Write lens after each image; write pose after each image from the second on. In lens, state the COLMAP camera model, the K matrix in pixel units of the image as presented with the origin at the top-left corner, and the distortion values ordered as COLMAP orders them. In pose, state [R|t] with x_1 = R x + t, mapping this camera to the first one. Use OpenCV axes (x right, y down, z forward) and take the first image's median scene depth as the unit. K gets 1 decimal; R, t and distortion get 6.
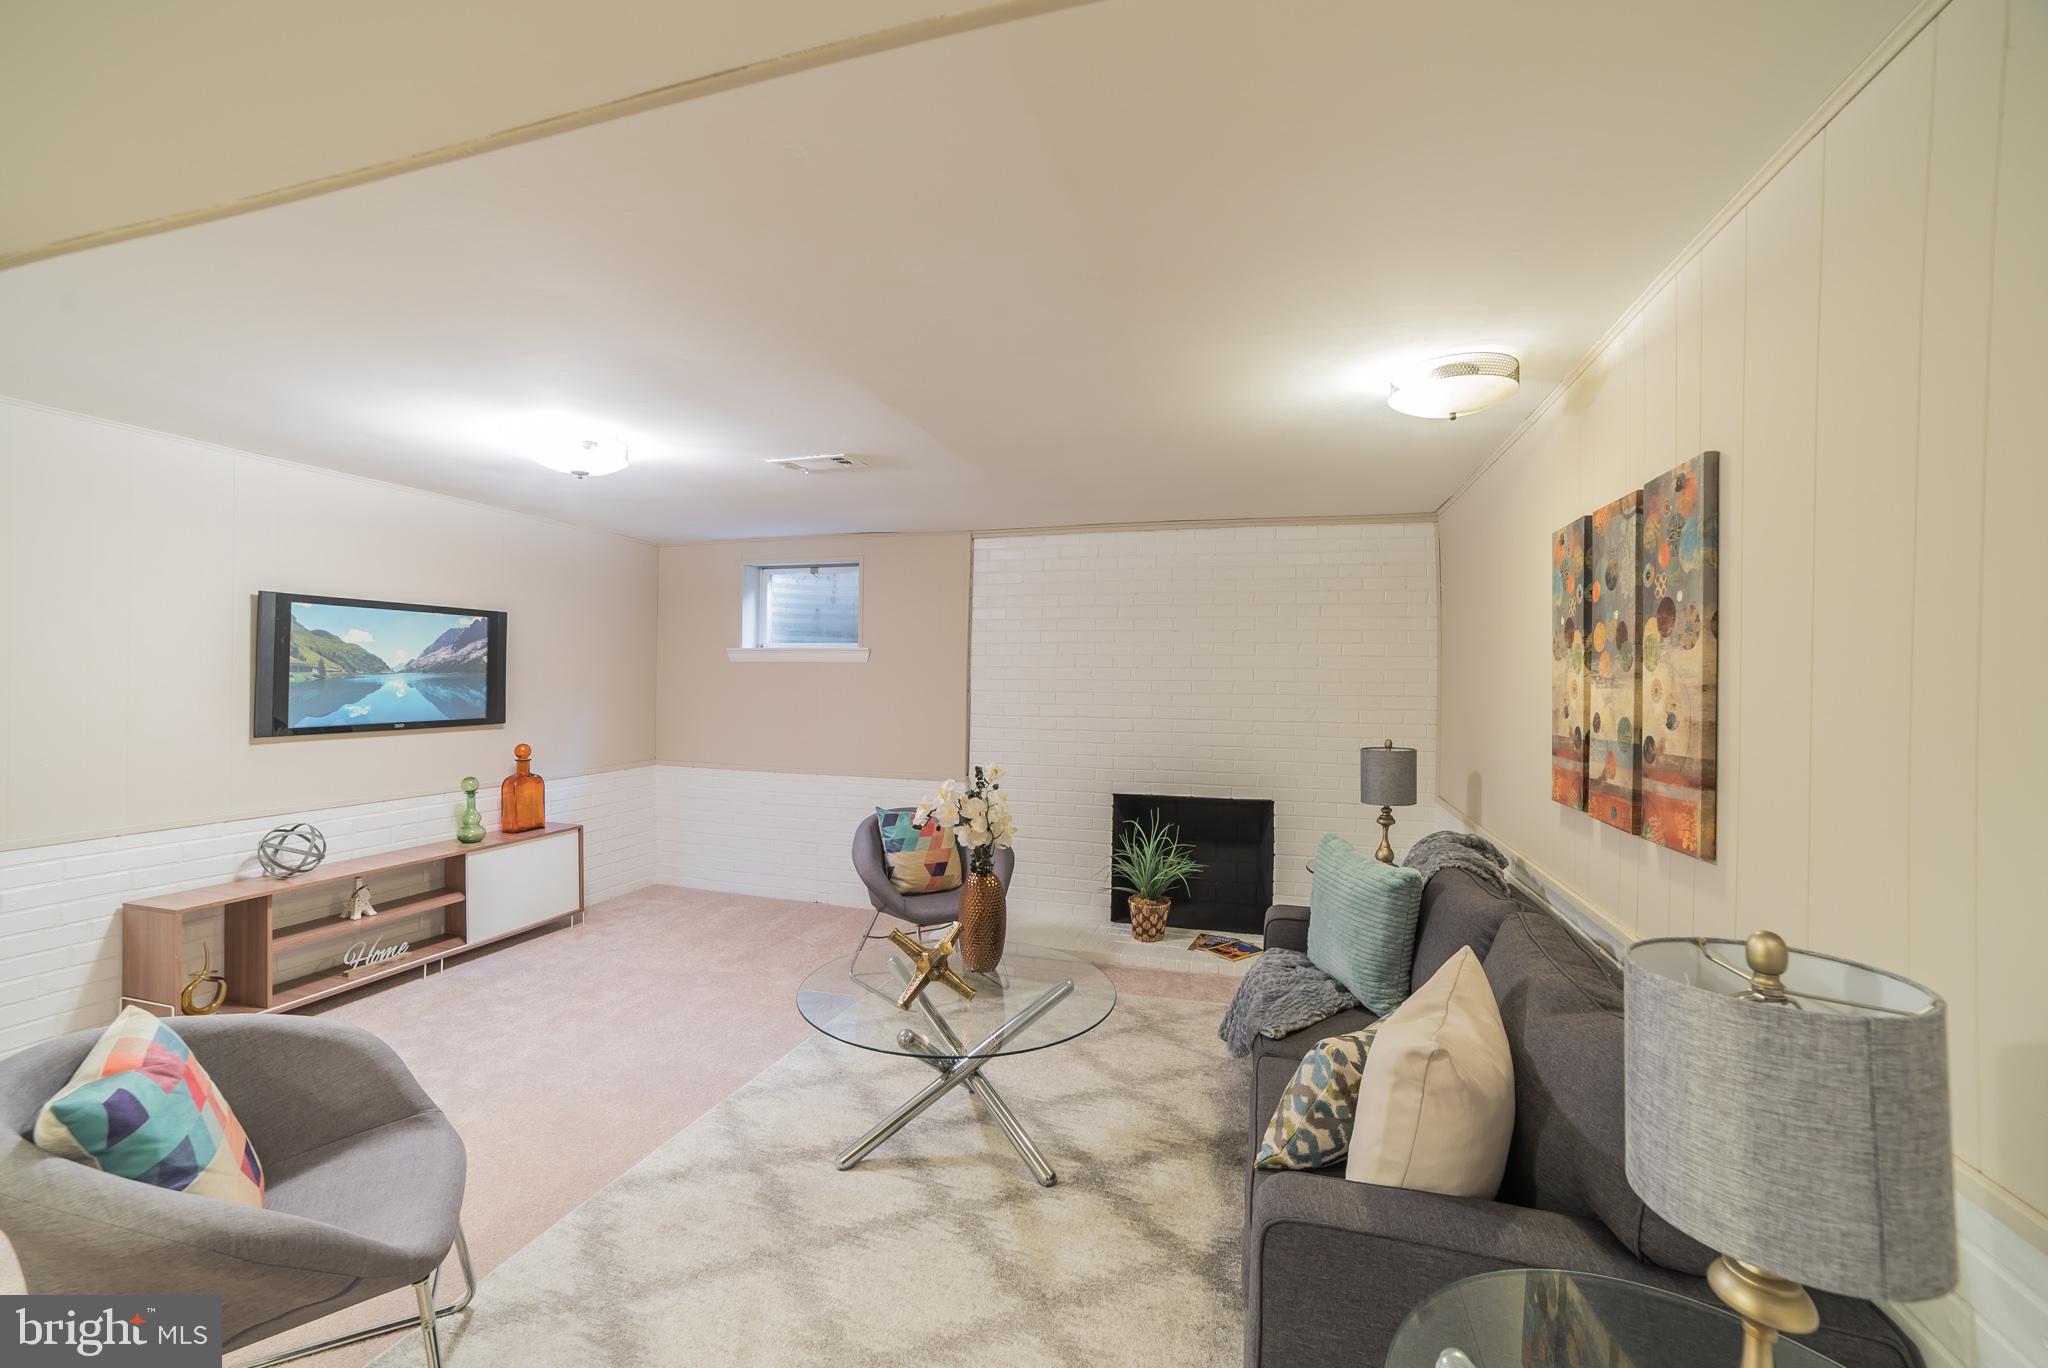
lens RADIAL K [[830.0, 0, 1021.7], [0, 830.0, 673.6], [0, 0, 1]] dist [-0.000093, 0.000020]
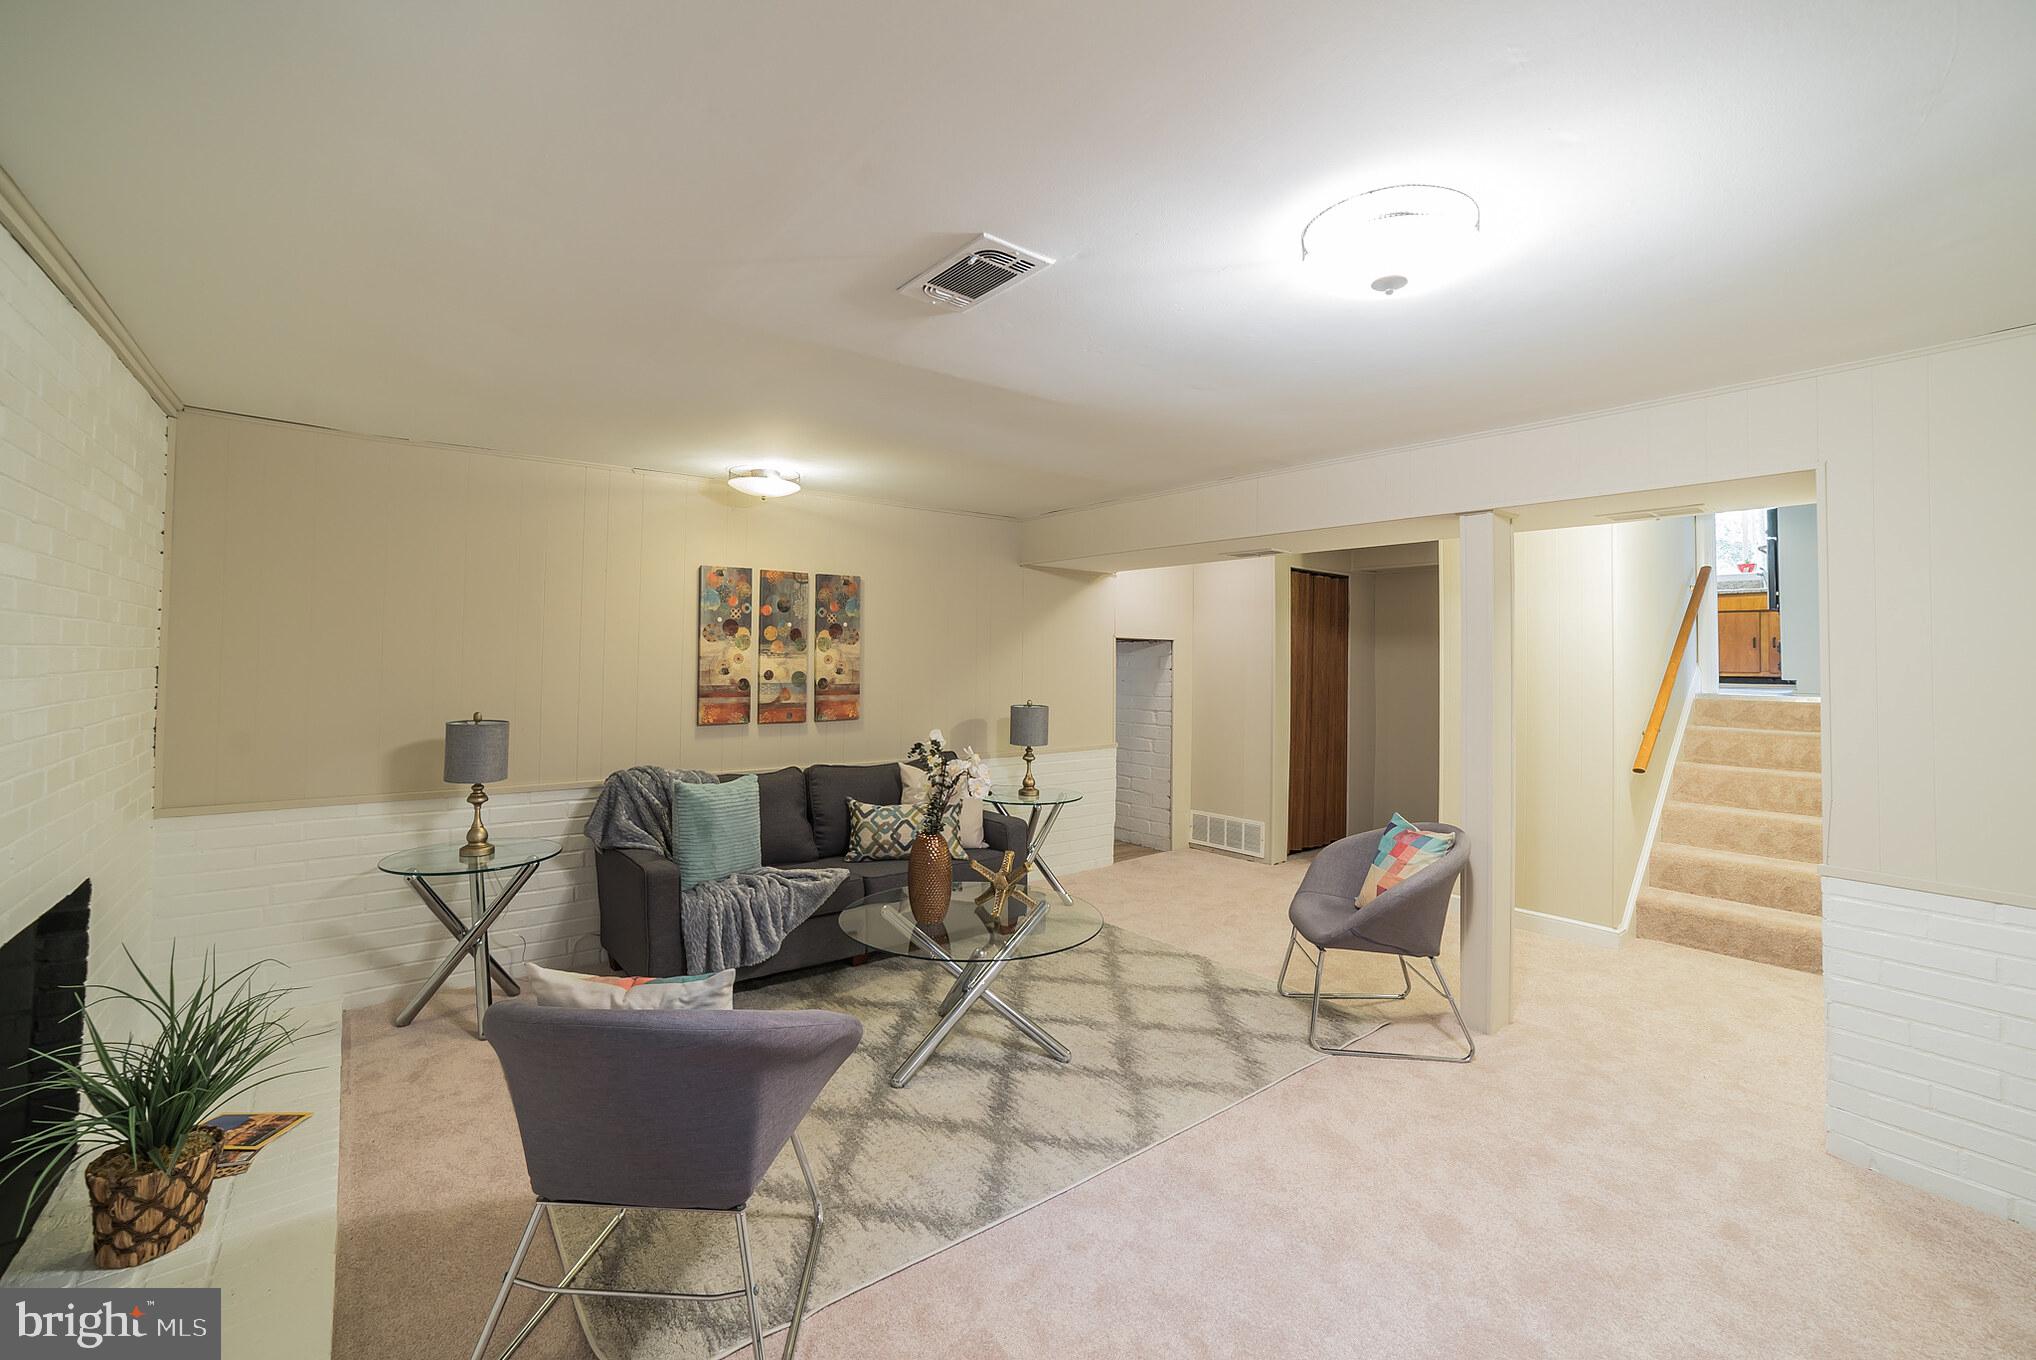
lens RADIAL K [[825.1, 0, 1015.8], [0, 825.1, 669.6], [0, 0, 1]] dist [-0.000093, 0.000020]
pose [[-0.817875, -0.015984, 0.575174, -0.854755], [-0.018284, 0.999831, 0.001786, 0.028058], [-0.575106, -0.009056, -0.818029, 2.066885]]
